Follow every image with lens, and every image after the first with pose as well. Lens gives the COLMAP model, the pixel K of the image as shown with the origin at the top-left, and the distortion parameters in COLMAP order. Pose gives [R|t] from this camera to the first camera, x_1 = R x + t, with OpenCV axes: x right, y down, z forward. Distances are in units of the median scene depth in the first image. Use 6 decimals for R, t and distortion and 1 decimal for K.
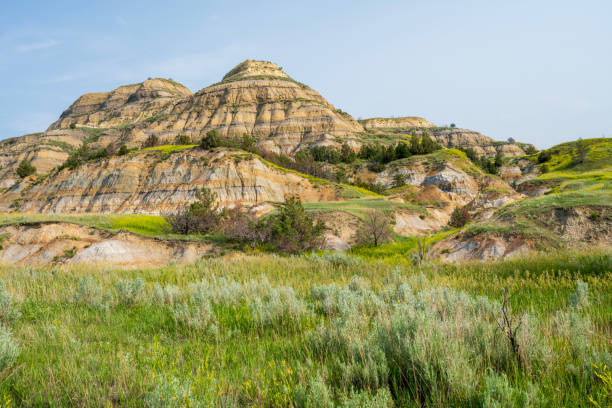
lens RADIAL K [[1113.1, 0, 306.0], [0, 1113.1, 204.0], [0, 0, 1]] dist [0.052588, 0.139531]
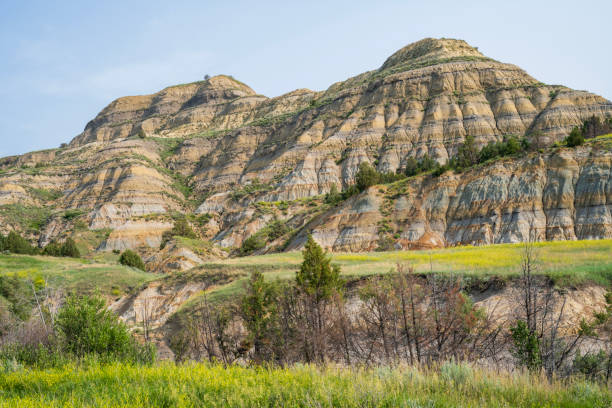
lens RADIAL K [[1113.1, 0, 306.0], [0, 1113.1, 204.0], [0, 0, 1]] dist [0.052588, 0.139531]
pose [[0.979357, -0.030555, 0.199816, -0.250378], [0.036124, 0.999052, -0.024281, -0.000291], [-0.198885, 0.030997, 0.979533, 0.231395]]
